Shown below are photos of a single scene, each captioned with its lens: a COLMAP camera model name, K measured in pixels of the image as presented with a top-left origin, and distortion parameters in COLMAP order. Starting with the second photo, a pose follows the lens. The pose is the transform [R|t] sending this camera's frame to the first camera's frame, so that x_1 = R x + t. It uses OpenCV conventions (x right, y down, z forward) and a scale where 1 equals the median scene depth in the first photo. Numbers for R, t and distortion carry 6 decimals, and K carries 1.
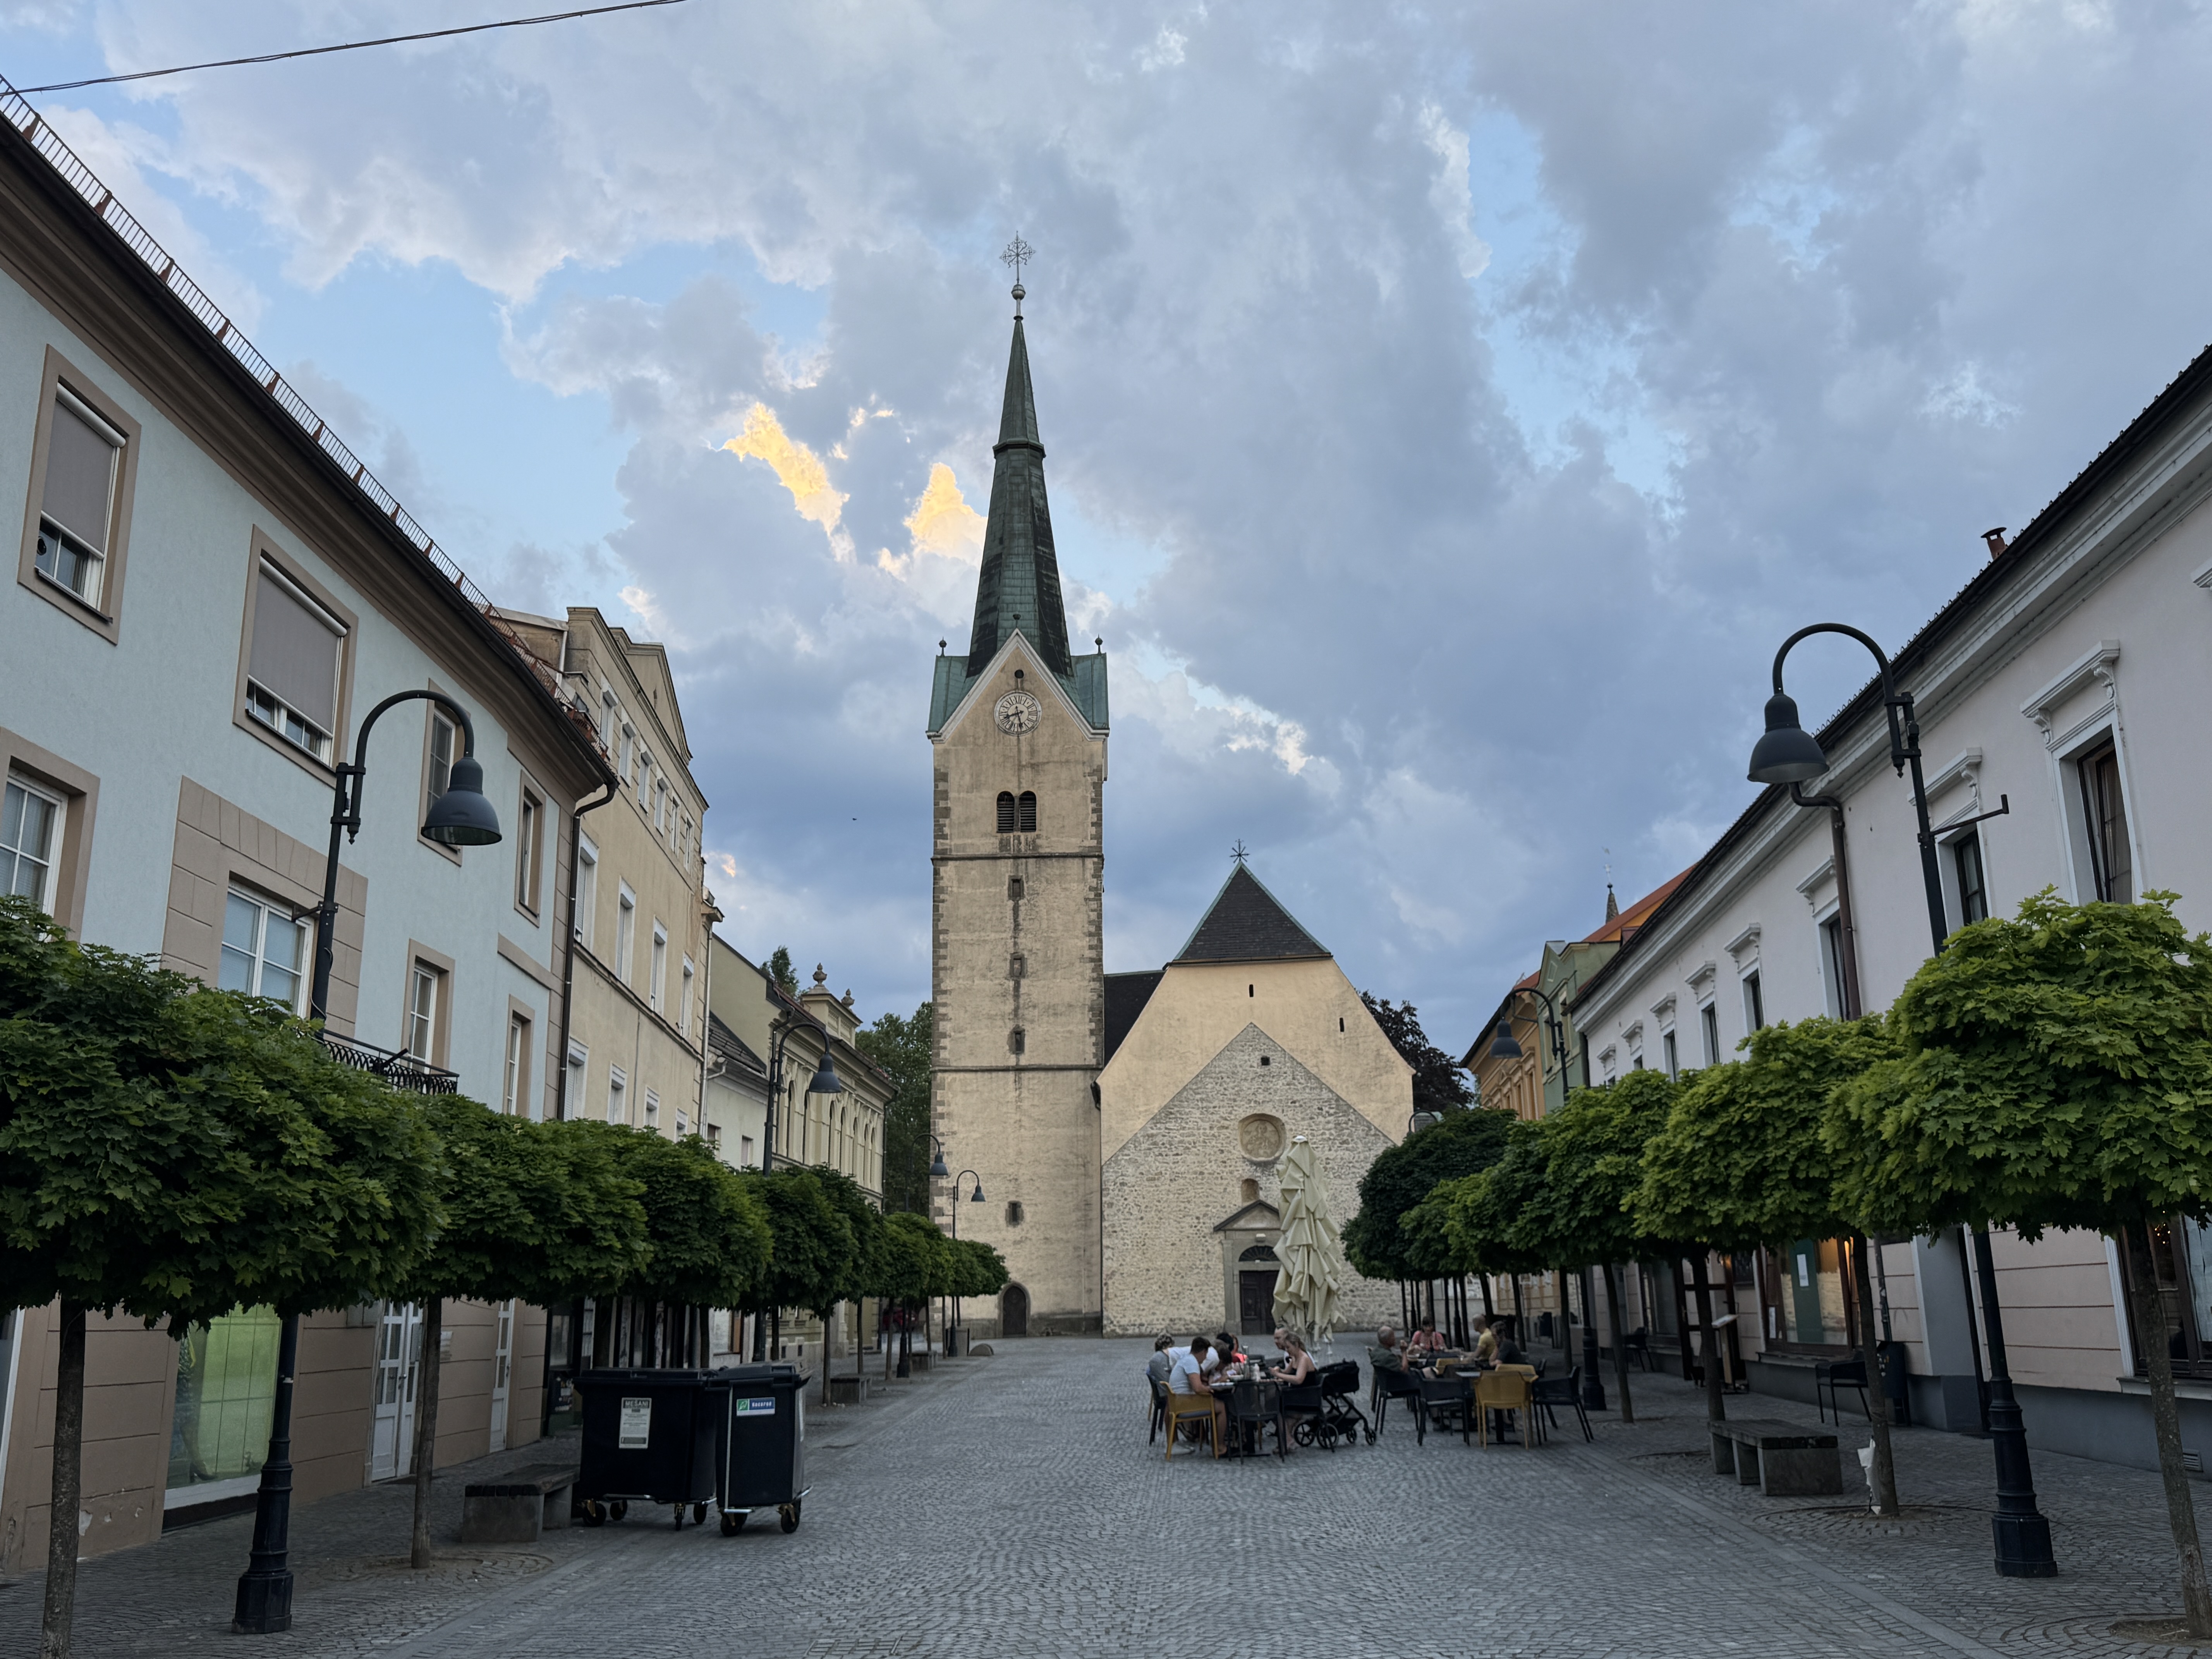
lens RADIAL K [[1883.6, 0, 1107.1], [0, 1883.6, 829.2], [0, 0, 1]] dist [0.009903, 0.002993]
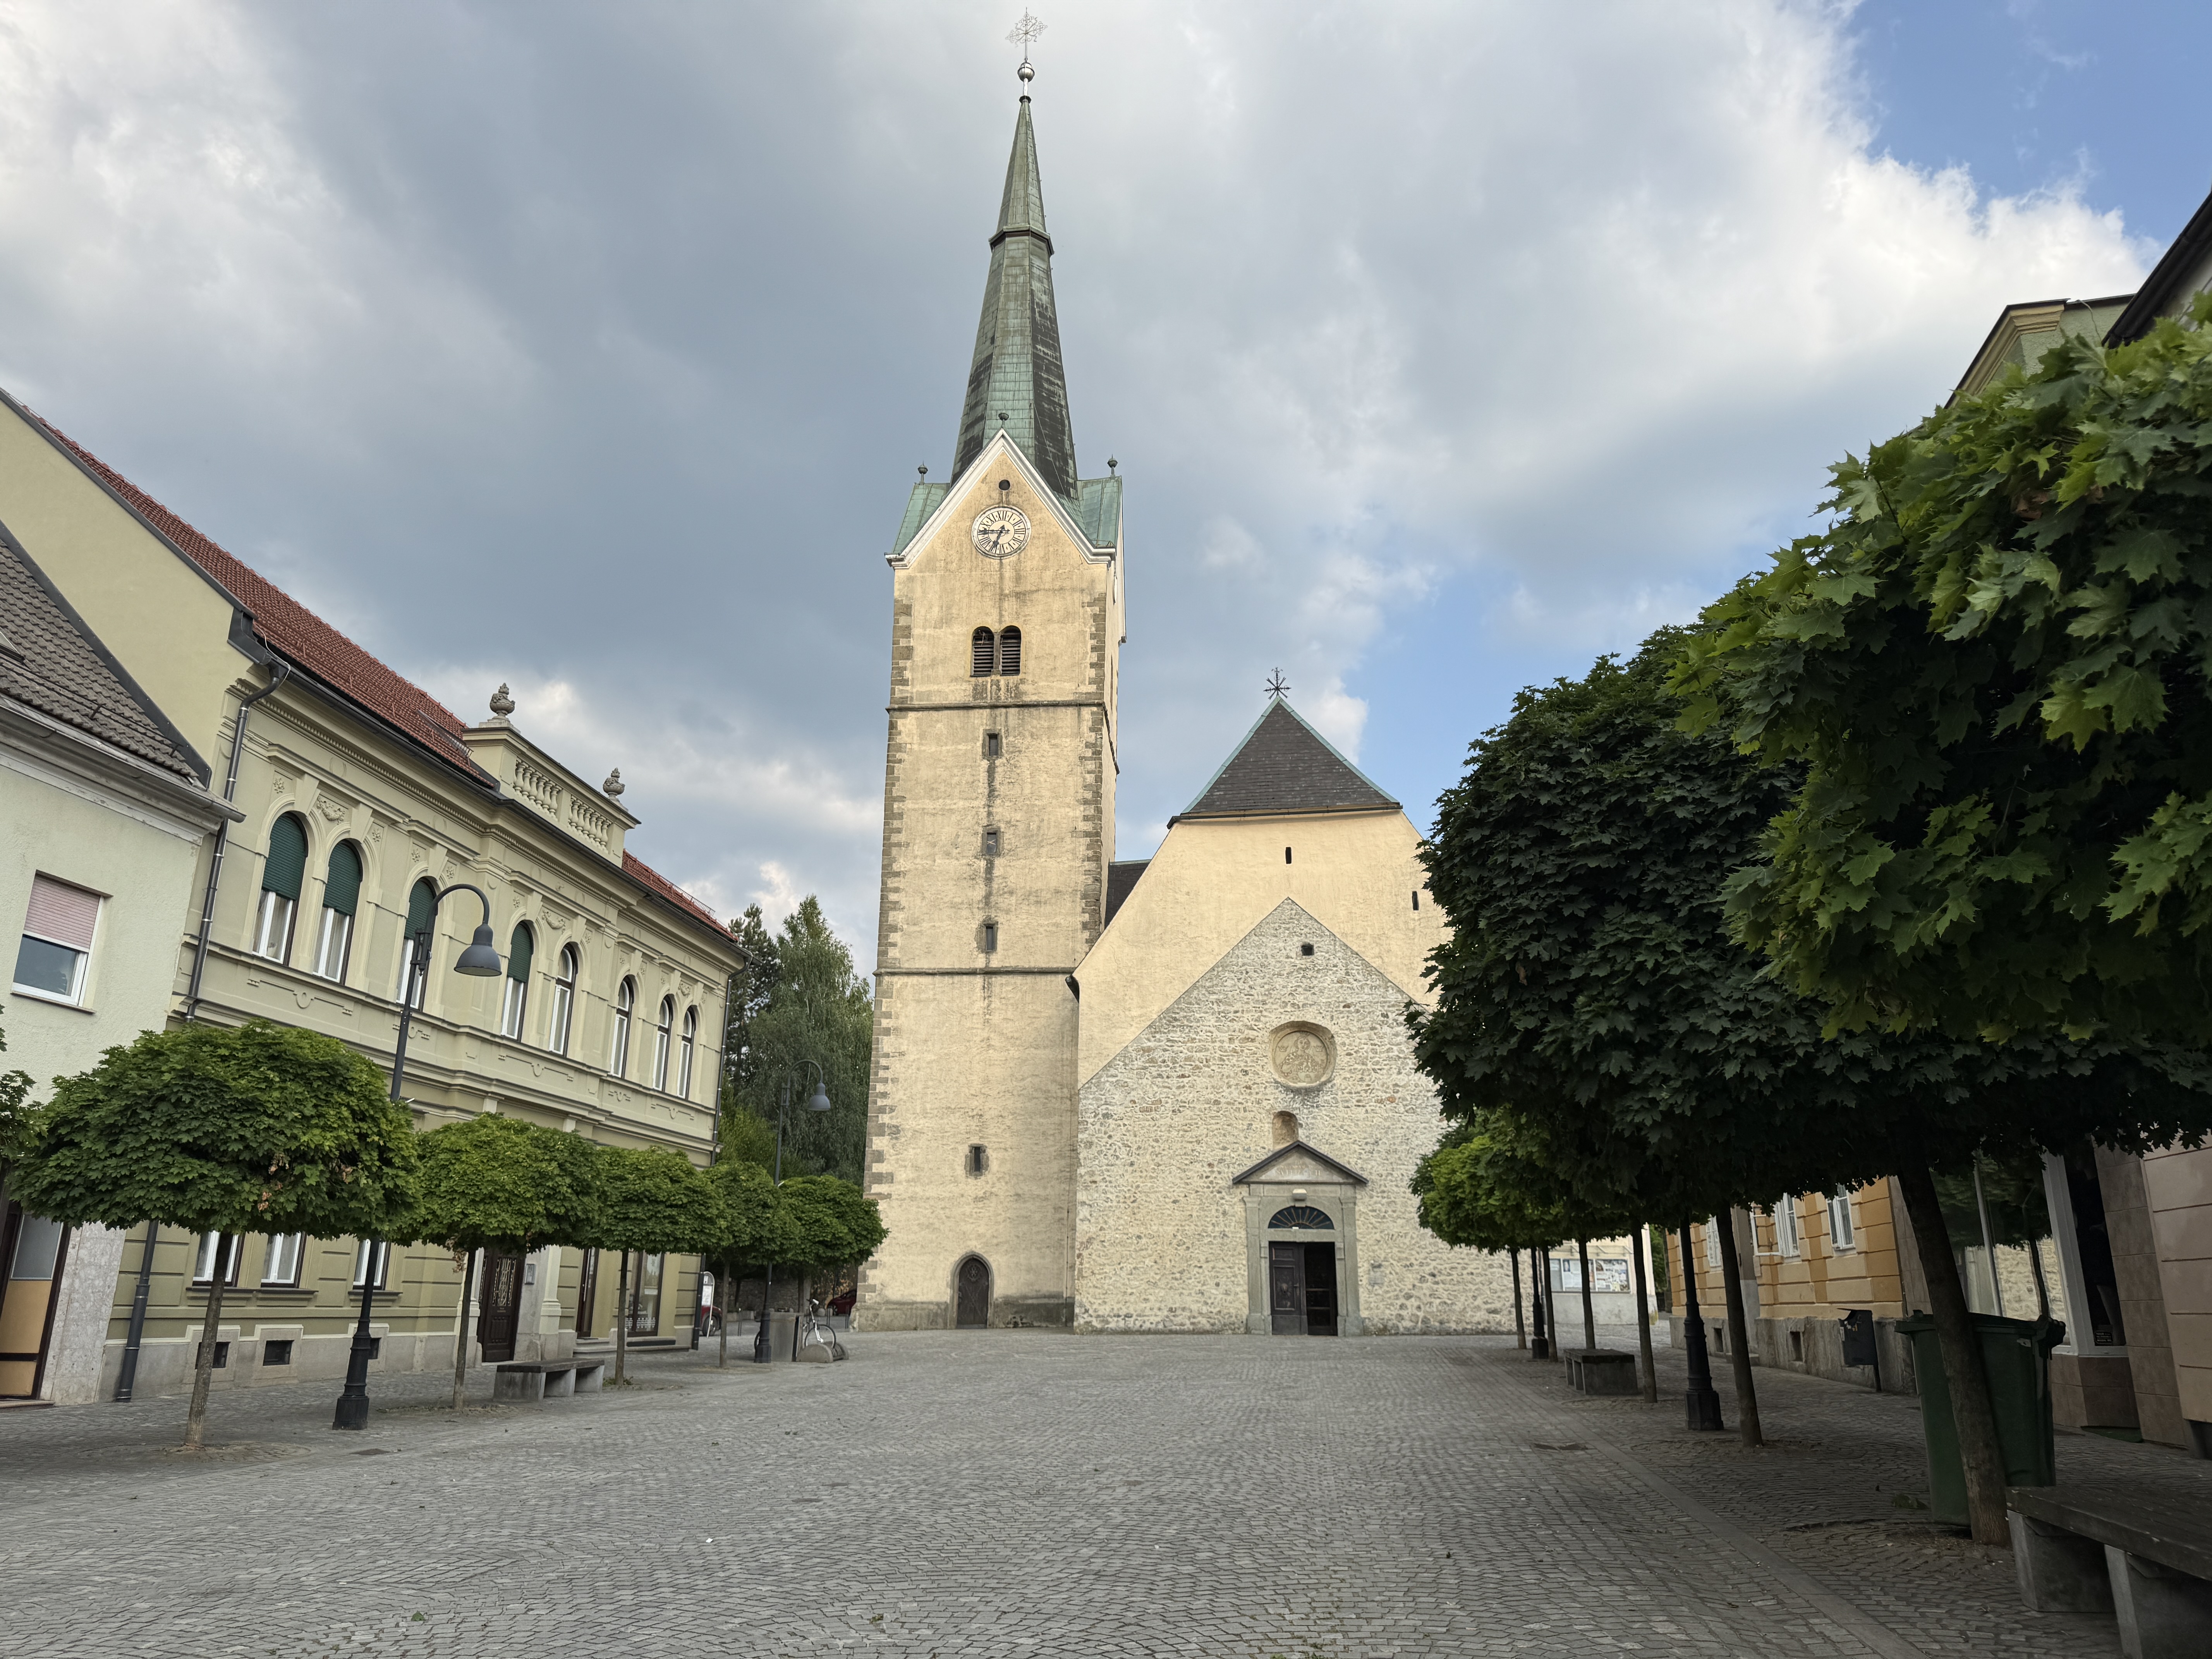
lens RADIAL K [[1556.6, 0, 1096.1], [0, 1556.6, 839.4], [0, 0, 1]] dist [0.057850, -0.004118]
pose [[0.996366, -0.000478, -0.085171, 0.050364], [-0.002603, 0.999346, -0.036059, 0.095436], [0.085133, 0.036150, 0.995714, 0.368315]]
